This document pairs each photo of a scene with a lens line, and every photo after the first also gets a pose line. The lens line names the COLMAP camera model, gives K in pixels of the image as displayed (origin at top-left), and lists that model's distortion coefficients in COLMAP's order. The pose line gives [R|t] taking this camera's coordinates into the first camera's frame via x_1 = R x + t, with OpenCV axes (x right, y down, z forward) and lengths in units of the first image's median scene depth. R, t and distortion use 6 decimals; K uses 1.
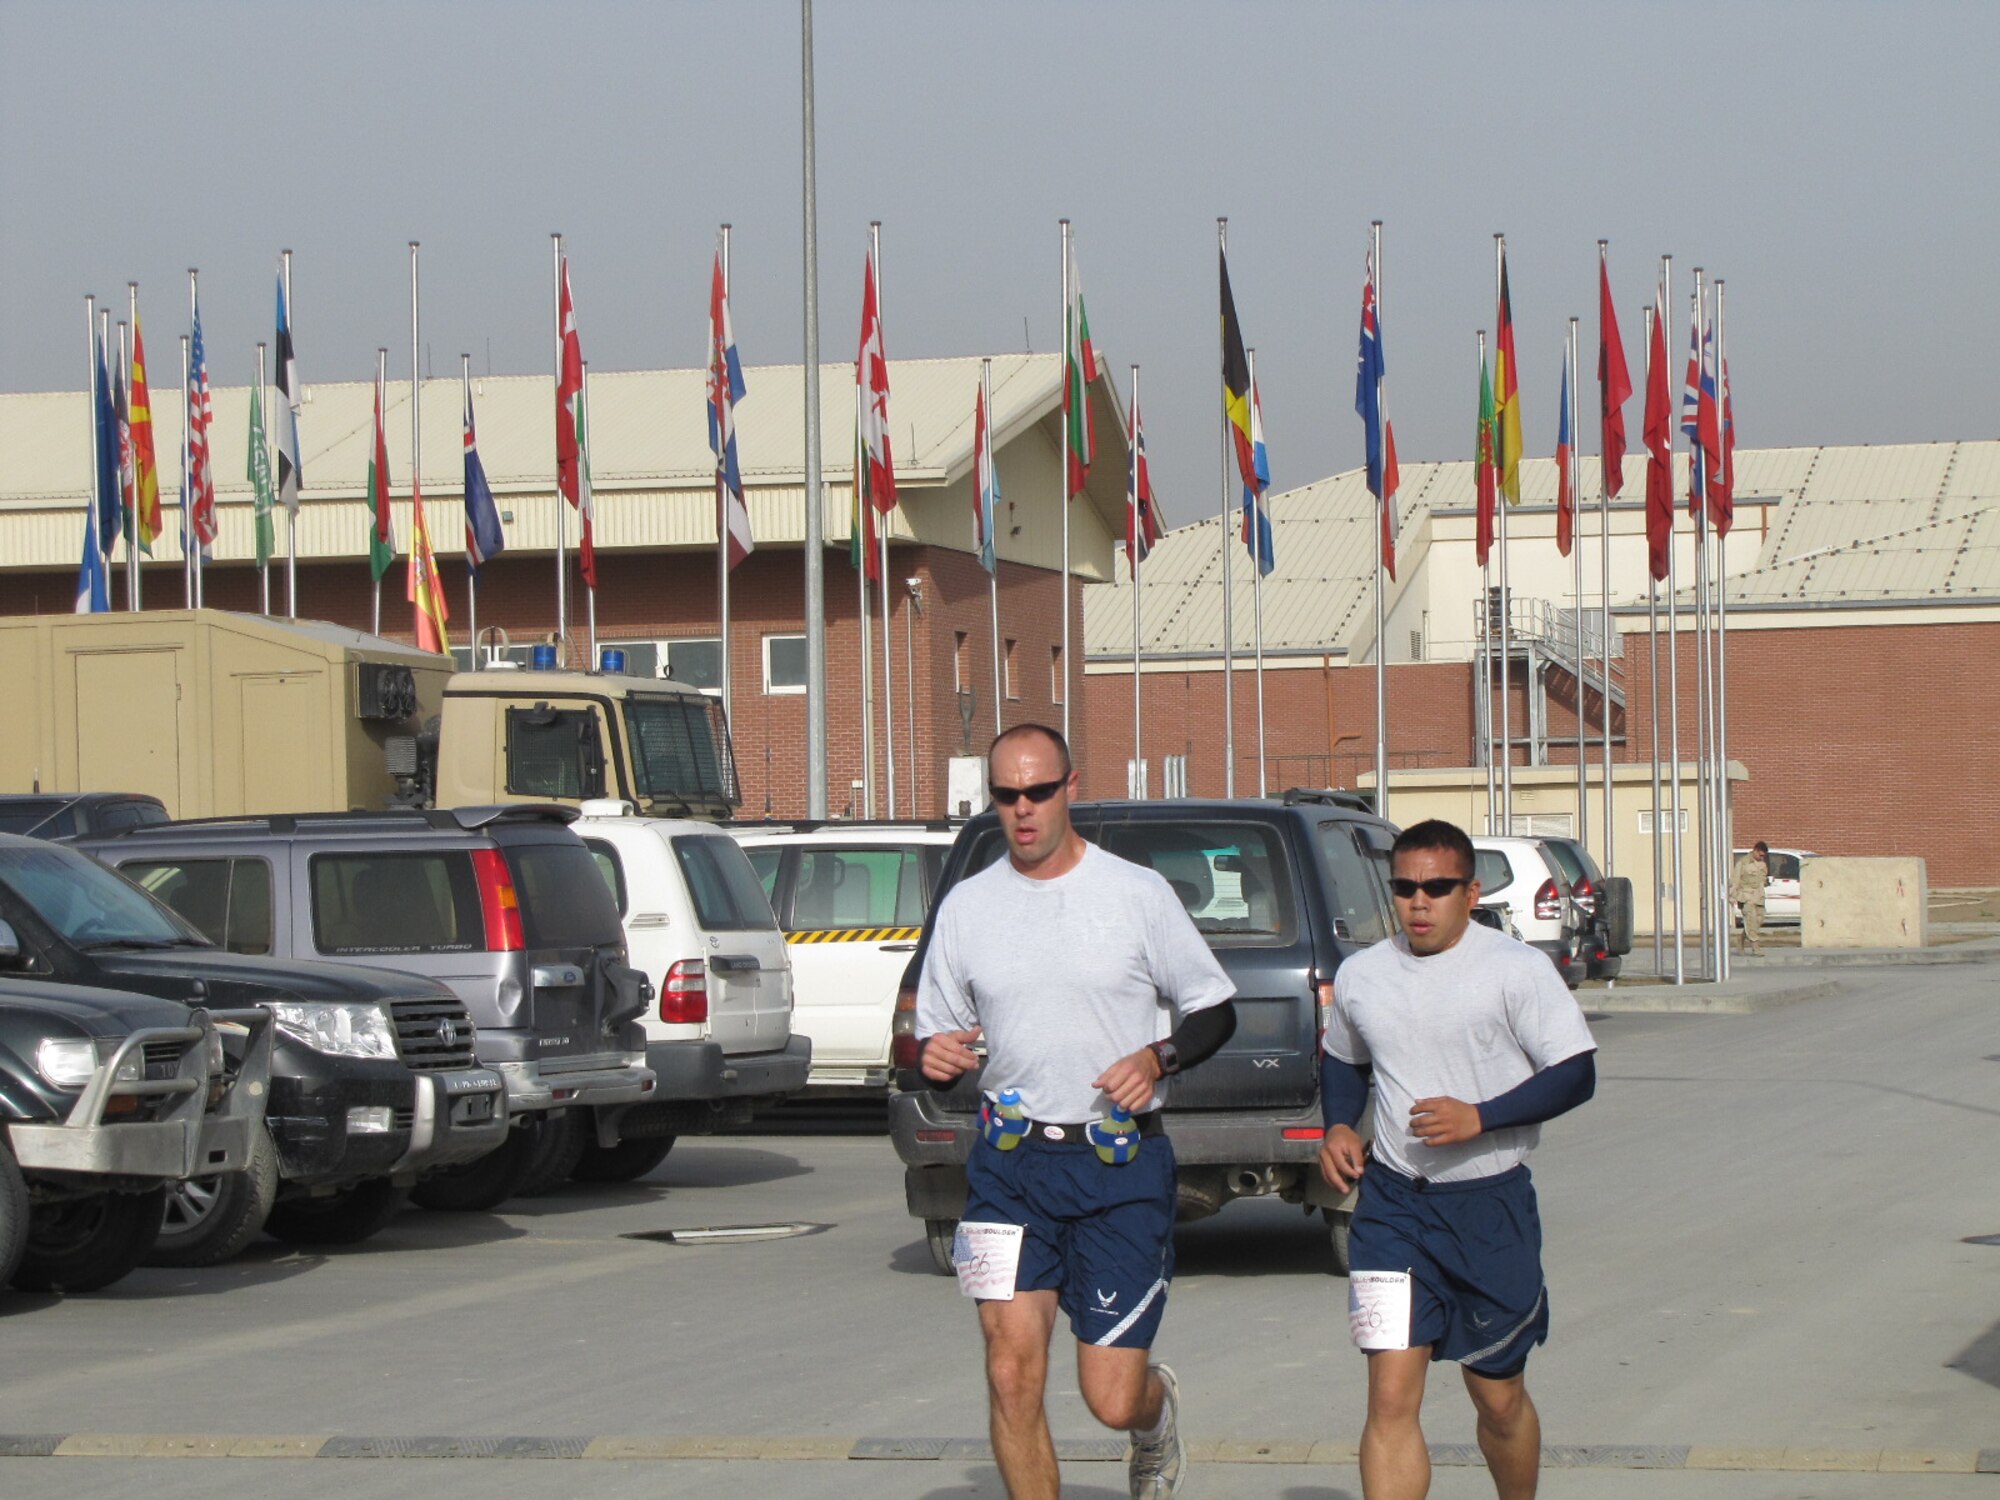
lens RADIAL K [[6638.1, 0, 1001.1], [0, 6638.1, 788.0], [0, 0, 1]] dist [0.224035, 0.535137]
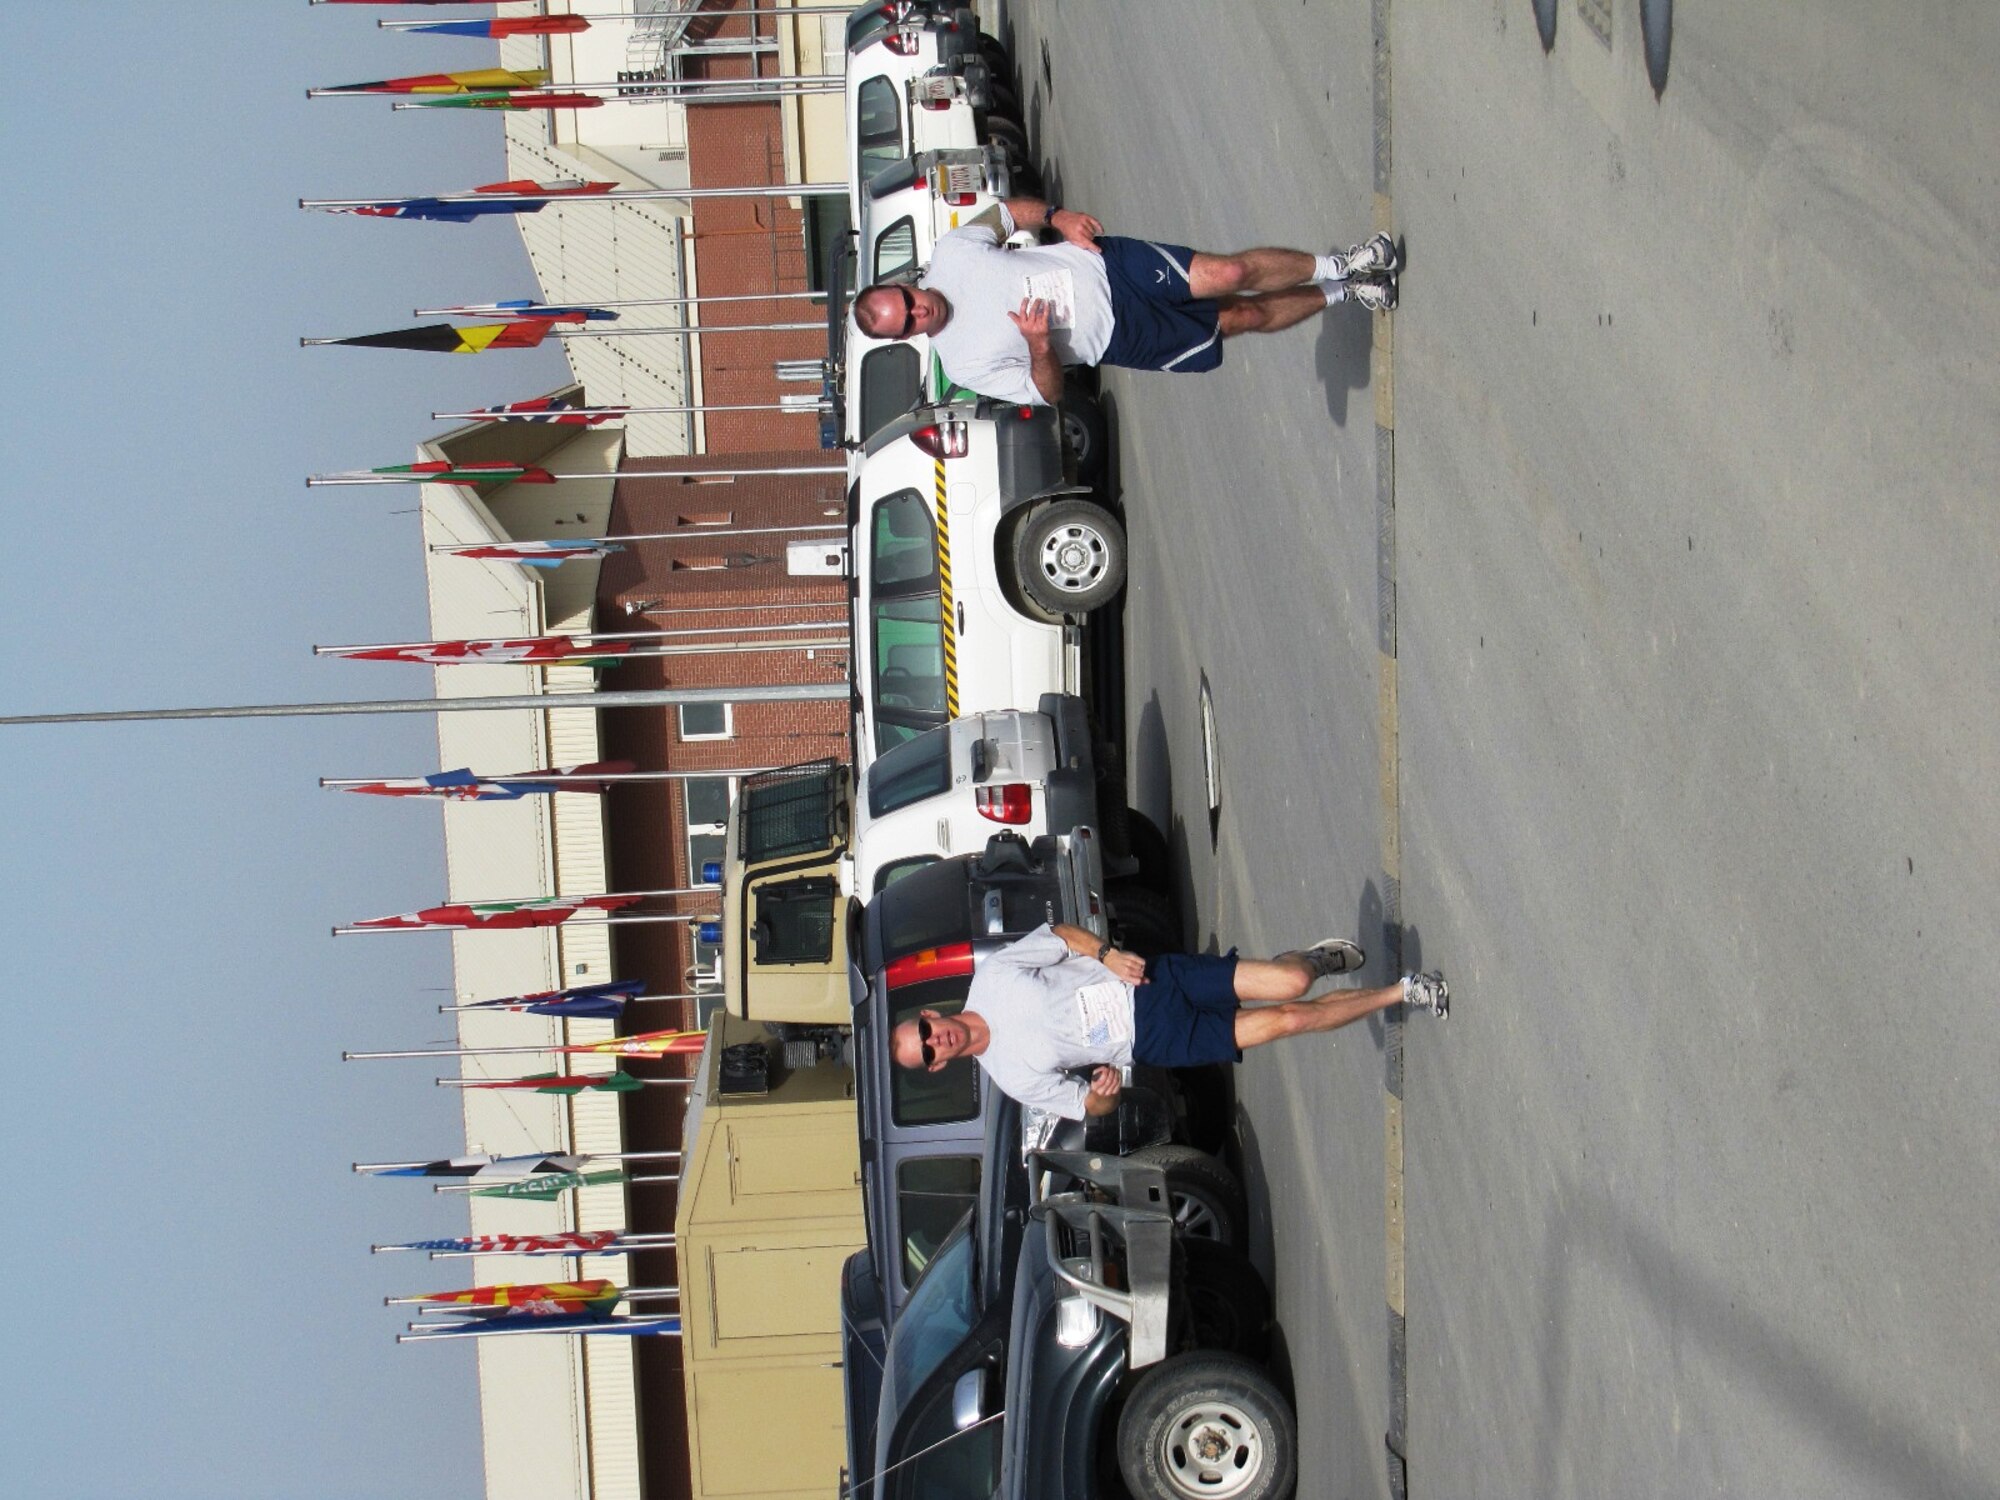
lens RADIAL K [[6445.0, 0, 1120.7], [0, 6445.0, 753.0], [0, 0, 1]] dist [0.176910, 0.689736]
pose [[-0.021826, -0.998922, -0.040958, 0.006028], [0.998288, -0.023999, 0.053337, -0.007773], [-0.054262, -0.039724, 0.997736, -0.109821]]
